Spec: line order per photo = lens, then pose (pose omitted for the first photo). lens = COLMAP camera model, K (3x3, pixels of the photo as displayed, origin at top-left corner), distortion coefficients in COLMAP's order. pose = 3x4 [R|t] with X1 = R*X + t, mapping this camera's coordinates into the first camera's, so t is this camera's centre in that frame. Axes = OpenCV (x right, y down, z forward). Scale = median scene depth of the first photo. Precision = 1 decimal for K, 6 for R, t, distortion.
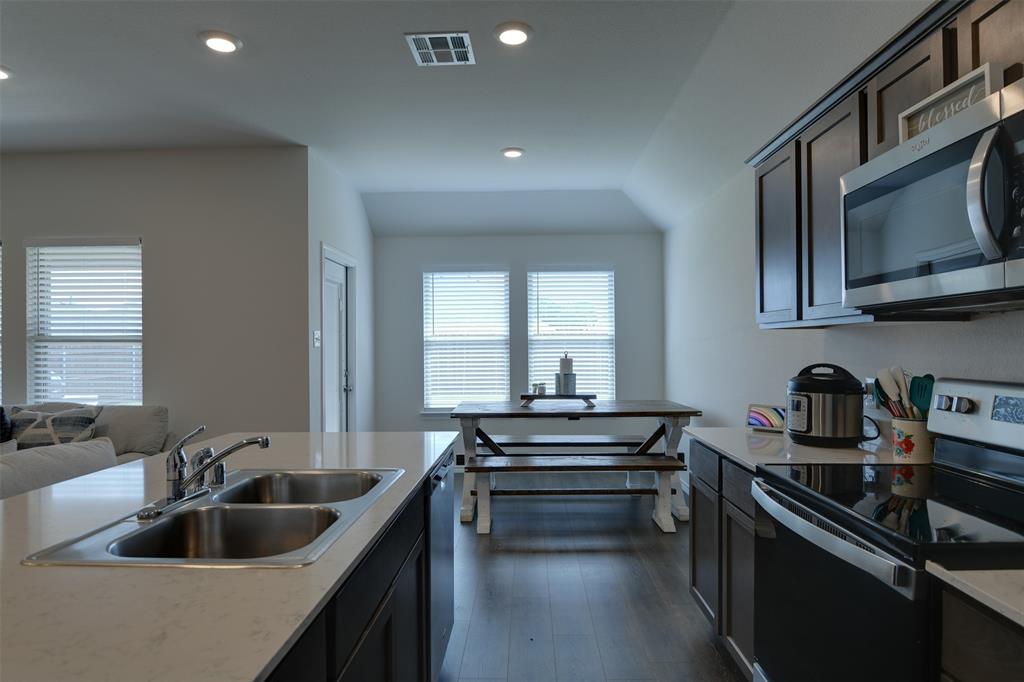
lens RADIAL K [[597.2, 0, 512.0], [0, 597.2, 341.0], [0, 0, 1]] dist [-0.040530, 0.000248]
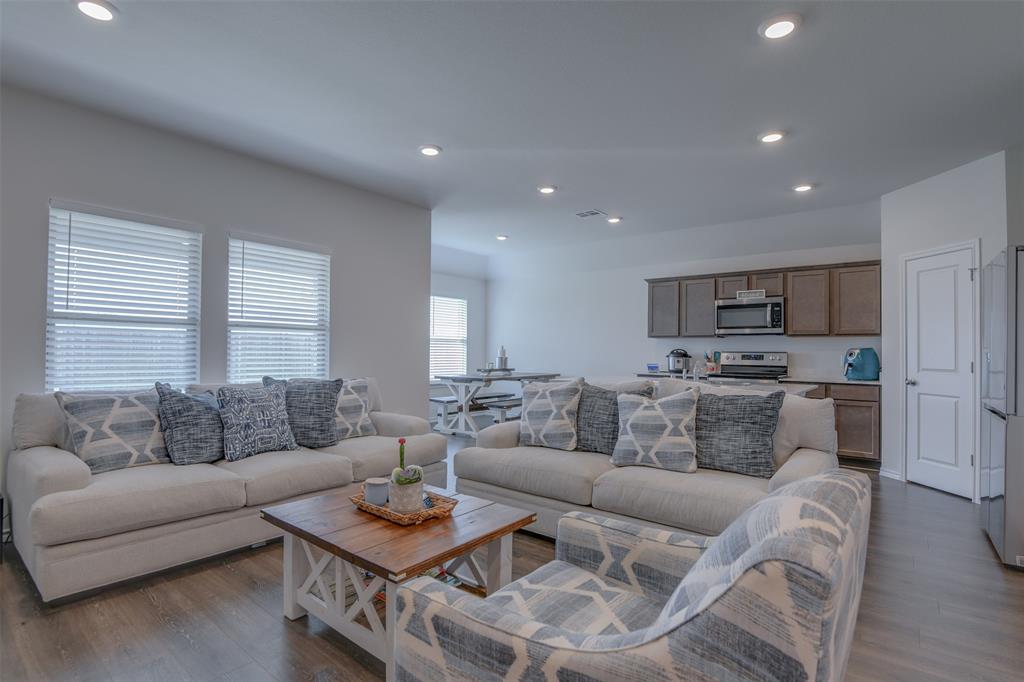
lens RADIAL K [[497.5, 0, 512.0], [0, 497.5, 341.0], [0, 0, 1]] dist [-0.015723, -0.000344]
pose [[0.612714, 0.034834, 0.789537, -1.034967], [-0.041408, 0.999071, -0.011944, 0.017265], [-0.789219, -0.025375, 0.613587, 0.002540]]
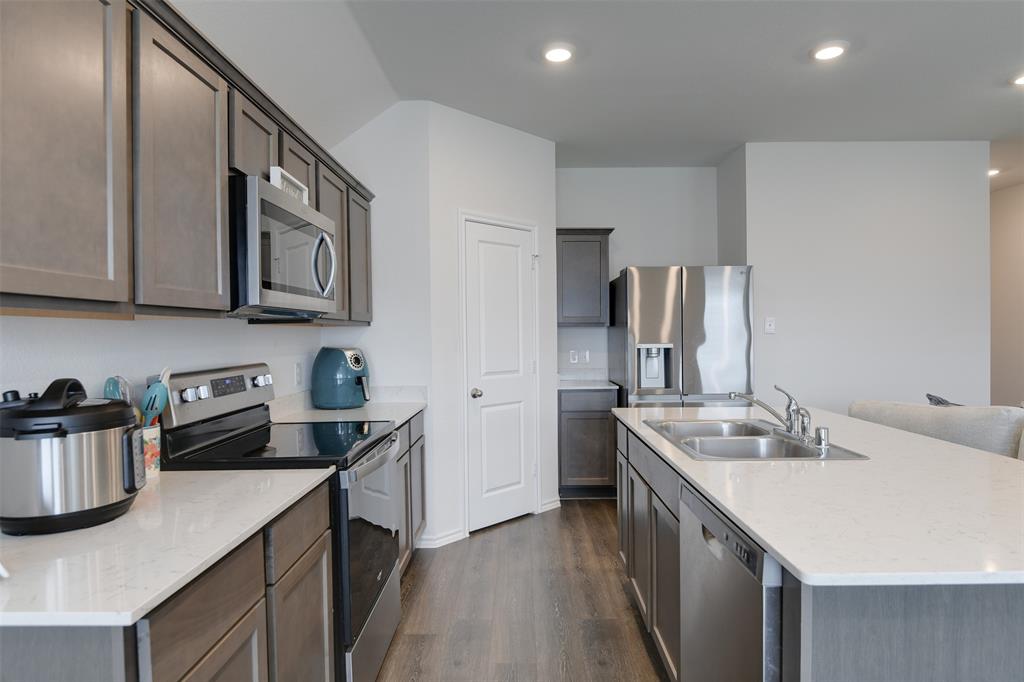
lens RADIAL K [[561.3, 0, 512.0], [0, 561.3, 341.0], [0, 0, 1]] dist [-0.022202, -0.001808]
pose [[-0.999561, 0.026266, -0.013673, 0.060622], [0.026455, 0.999554, -0.013866, -0.003977], [0.013303, -0.014222, -0.999810, 0.700741]]
